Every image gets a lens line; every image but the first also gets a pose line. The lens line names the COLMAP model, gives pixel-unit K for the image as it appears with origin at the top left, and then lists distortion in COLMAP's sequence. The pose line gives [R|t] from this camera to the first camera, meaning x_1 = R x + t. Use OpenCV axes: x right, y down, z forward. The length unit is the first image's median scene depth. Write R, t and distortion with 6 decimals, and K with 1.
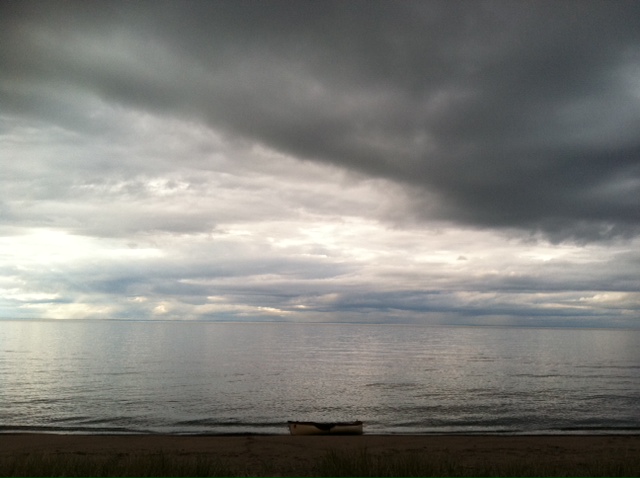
lens RADIAL K [[544.3, 0, 320.2], [0, 544.3, 240.2], [0, 0, 1]] dist [0.003517, 0.001999]
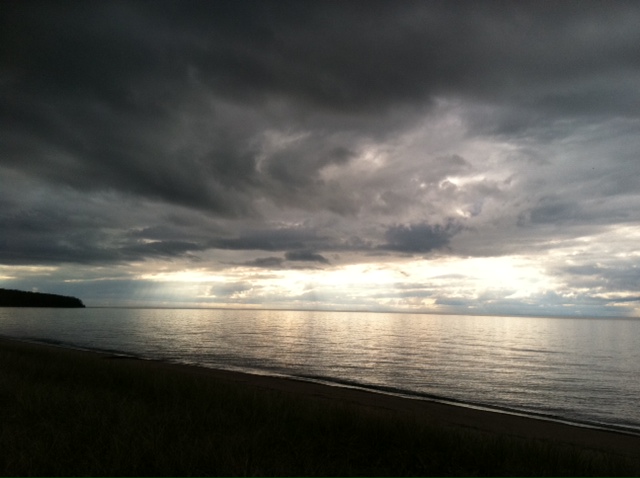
lens RADIAL K [[544.3, 0, 320.0], [0, 544.3, 237.9], [0, 0, 1]] dist [0.003517, 0.001999]
pose [[0.704398, -0.085138, -0.704681, -0.205855], [0.092704, 0.995312, -0.027585, -0.020245], [0.703725, -0.045896, 0.708988, -0.063849]]
